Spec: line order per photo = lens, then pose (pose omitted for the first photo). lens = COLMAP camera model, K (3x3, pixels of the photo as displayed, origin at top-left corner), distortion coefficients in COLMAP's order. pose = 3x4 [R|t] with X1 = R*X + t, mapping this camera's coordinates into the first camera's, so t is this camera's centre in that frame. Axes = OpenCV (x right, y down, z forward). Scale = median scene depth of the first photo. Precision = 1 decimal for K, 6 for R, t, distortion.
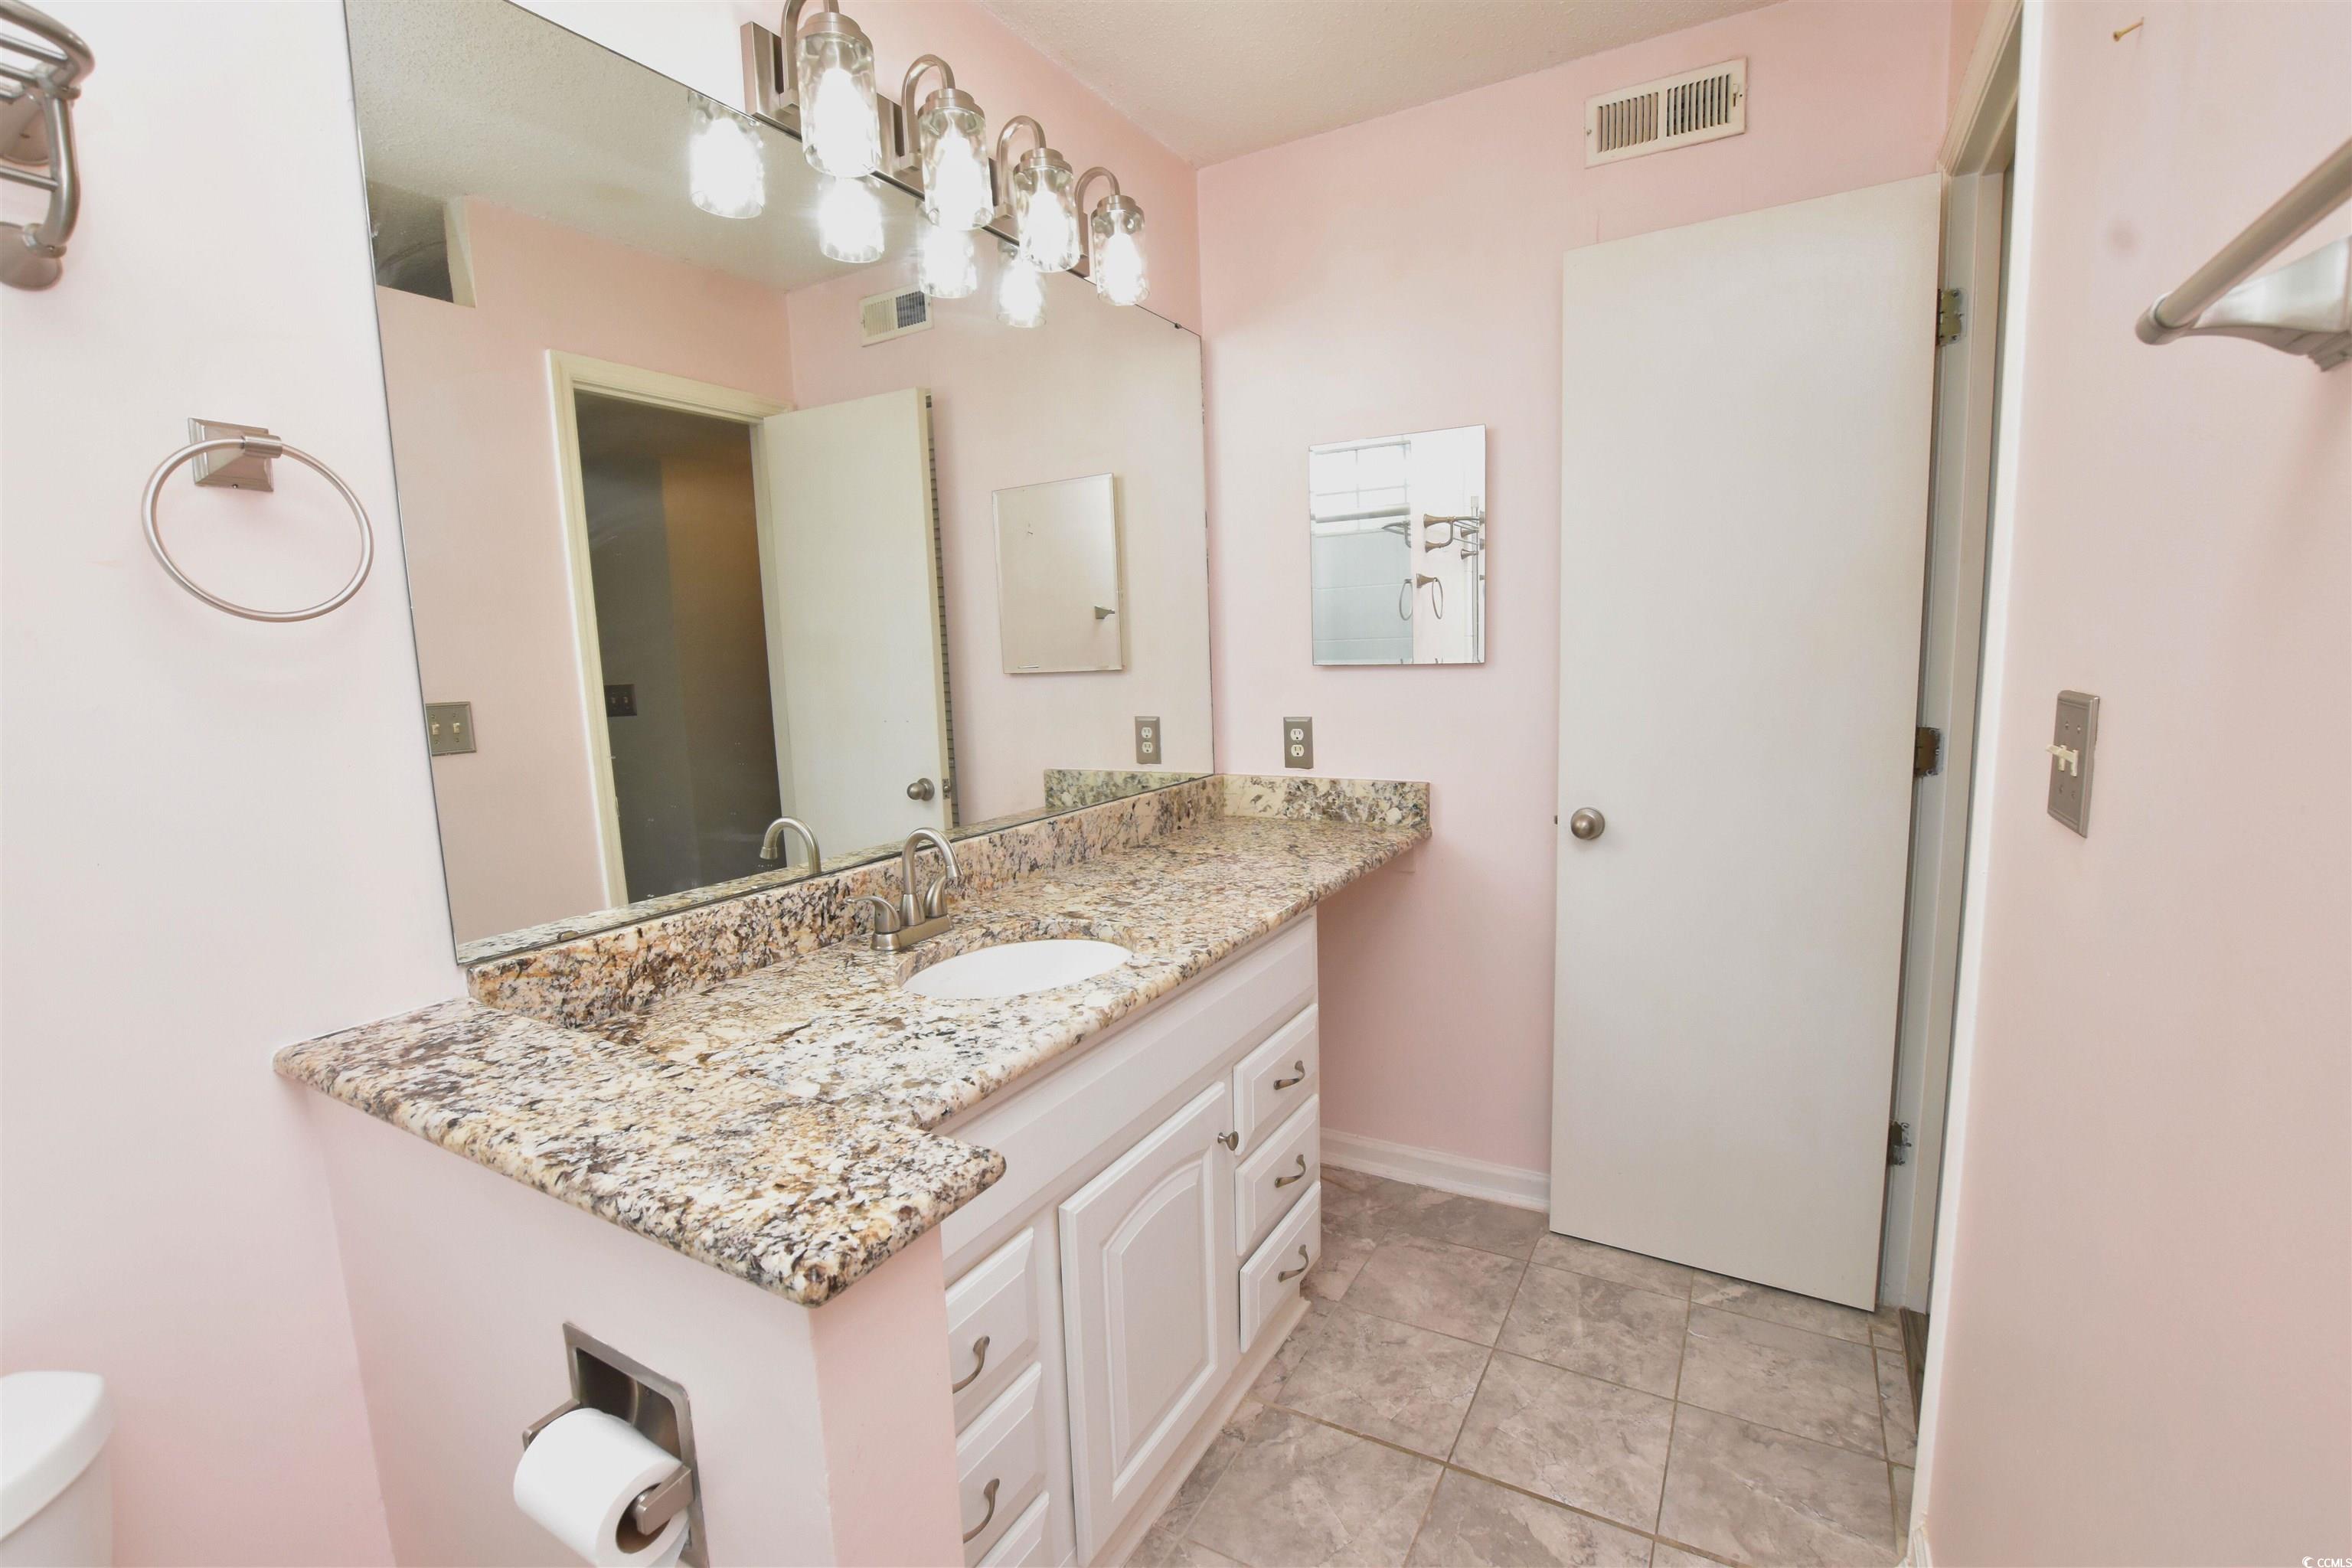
lens RADIAL K [[1033.1, 0, 1180.7], [0, 1033.1, 794.8], [0, 0, 1]] dist [-0.030812, 0.003063]
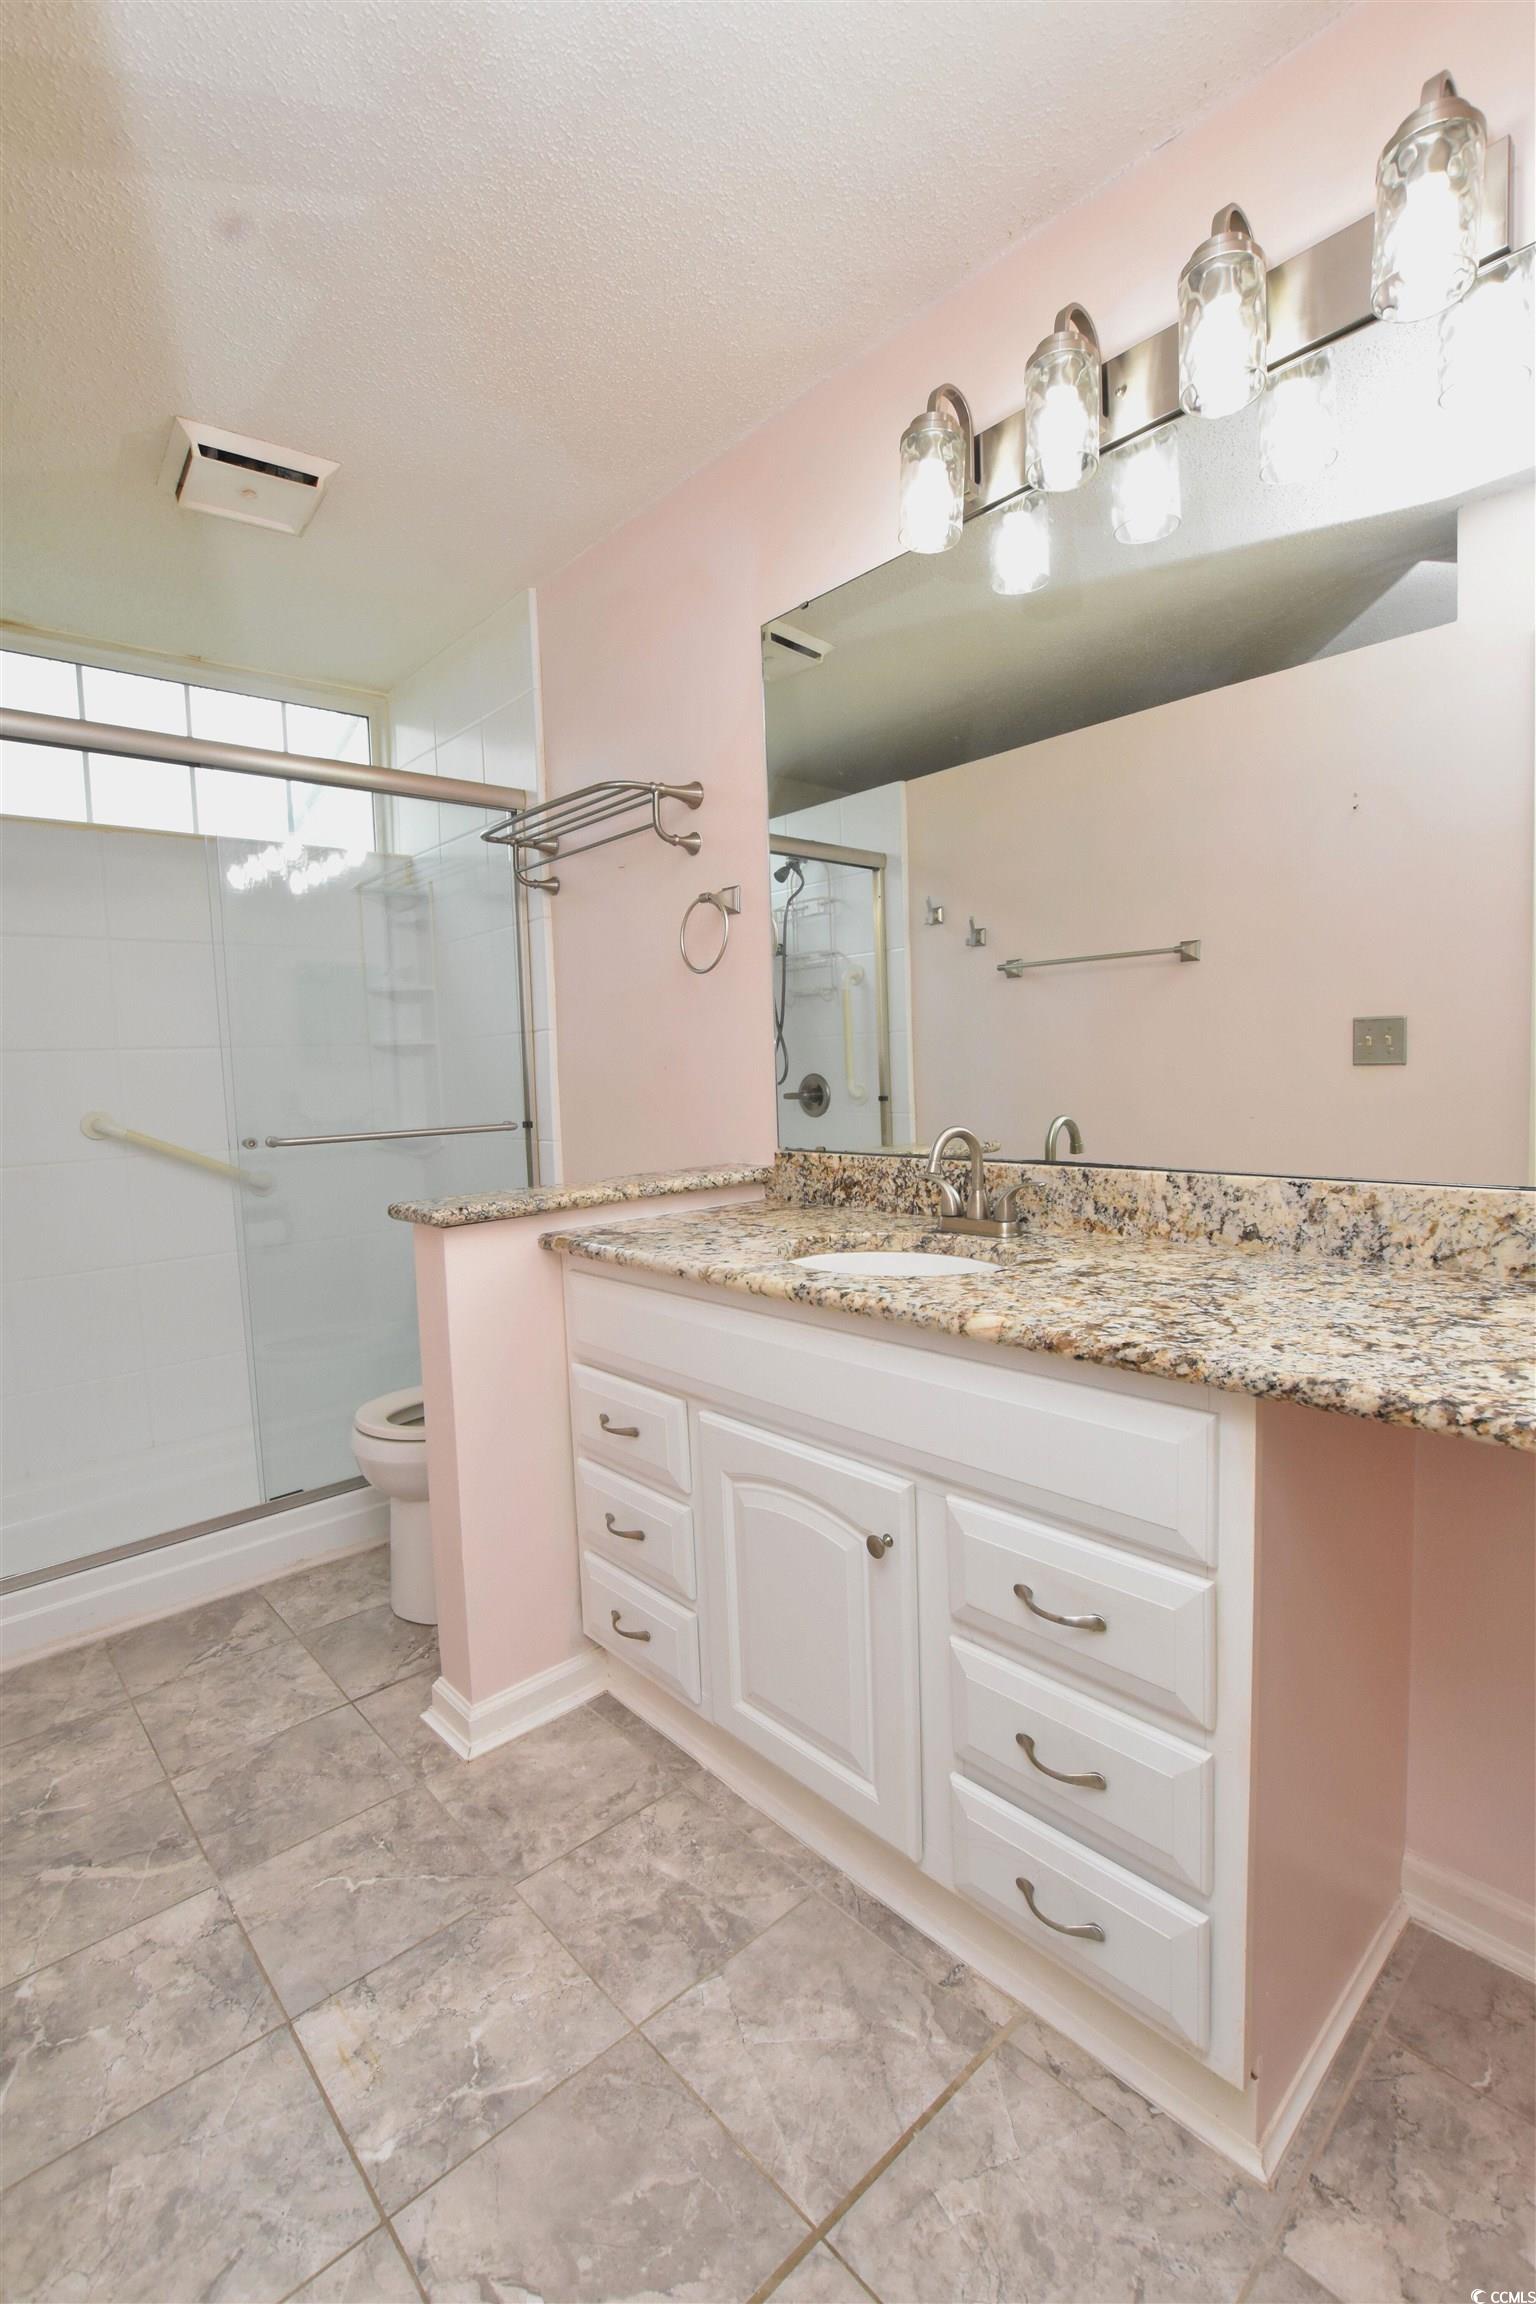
lens RADIAL K [[1012.0, 0, 767.7], [0, 1012.0, 1136.7], [0, 0, 1]] dist [-0.030812, 0.003063]
pose [[-0.291384, 0.112481, -0.949970, 0.758014], [-0.088463, 0.985639, 0.143838, -0.086064], [0.952507, 0.125949, -0.277250, 1.044714]]
